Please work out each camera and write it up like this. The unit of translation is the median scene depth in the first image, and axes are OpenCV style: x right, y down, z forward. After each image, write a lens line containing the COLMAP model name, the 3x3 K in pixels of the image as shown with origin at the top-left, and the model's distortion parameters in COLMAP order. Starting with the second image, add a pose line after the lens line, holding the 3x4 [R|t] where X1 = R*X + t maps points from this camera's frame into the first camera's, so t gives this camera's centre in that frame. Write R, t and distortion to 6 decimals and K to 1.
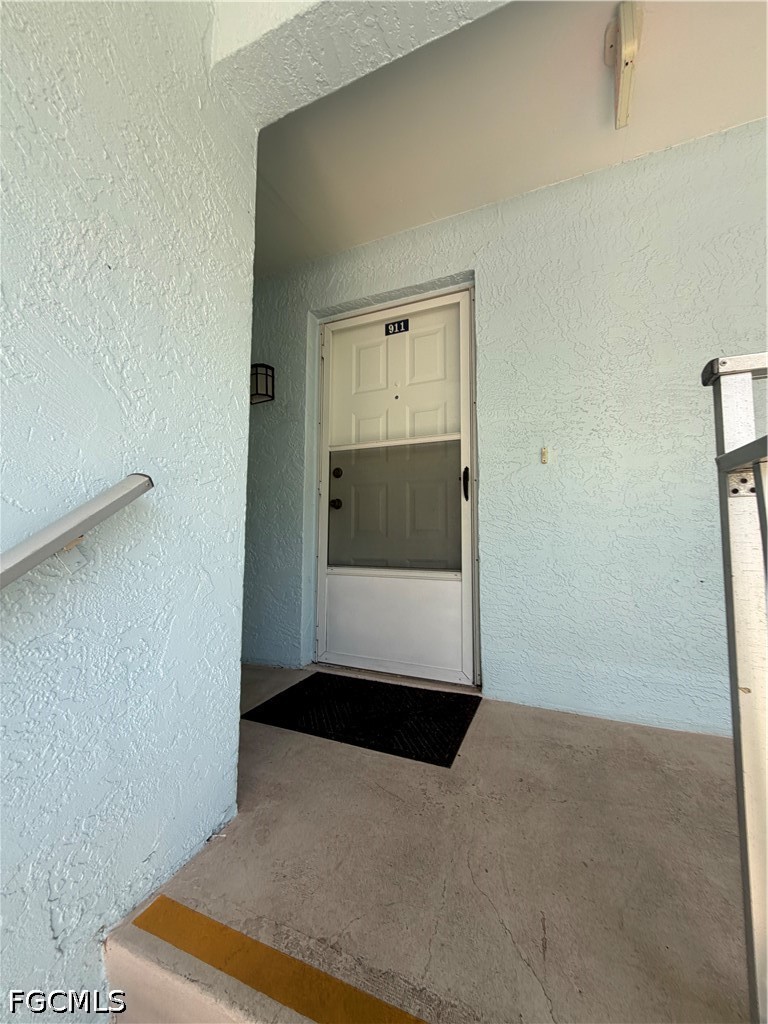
lens RADIAL K [[410.1, 0, 385.7], [0, 410.1, 510.4], [0, 0, 1]] dist [-0.009516, 0.000239]
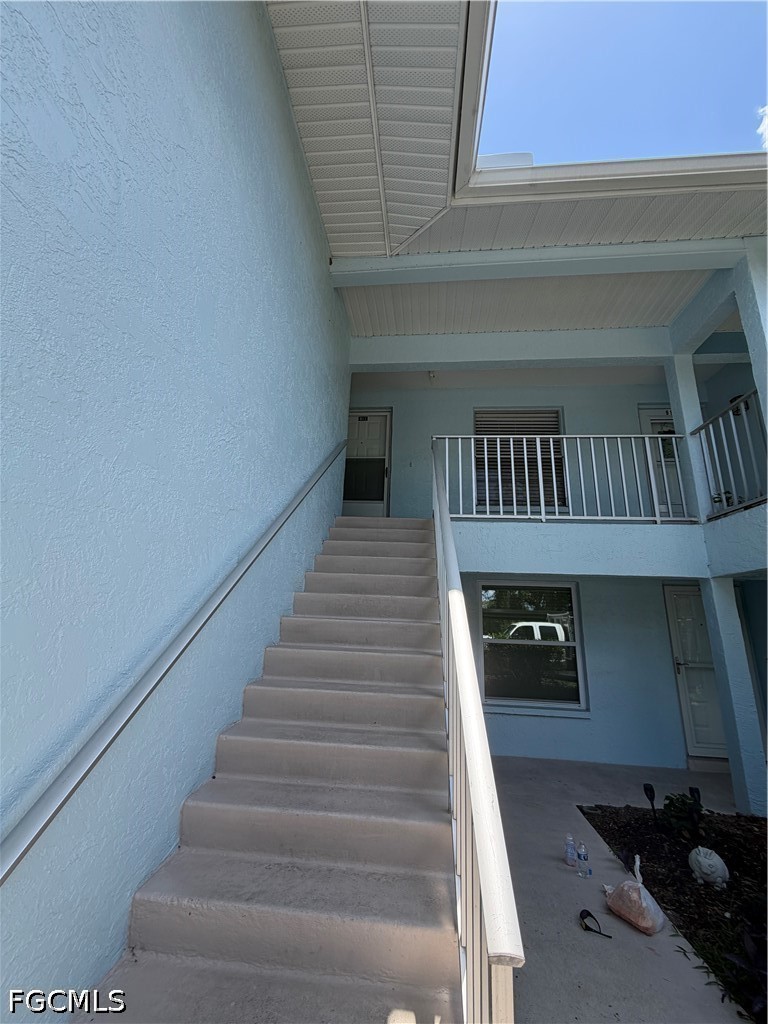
lens RADIAL K [[410.1, 0, 384.5], [0, 410.1, 511.9], [0, 0, 1]] dist [-0.009516, 0.000239]
pose [[0.945833, 0.113705, 0.304091, -0.680842], [-0.049942, 0.976472, -0.209782, 0.827295], [-0.320790, 0.183232, 0.929258, -1.682159]]
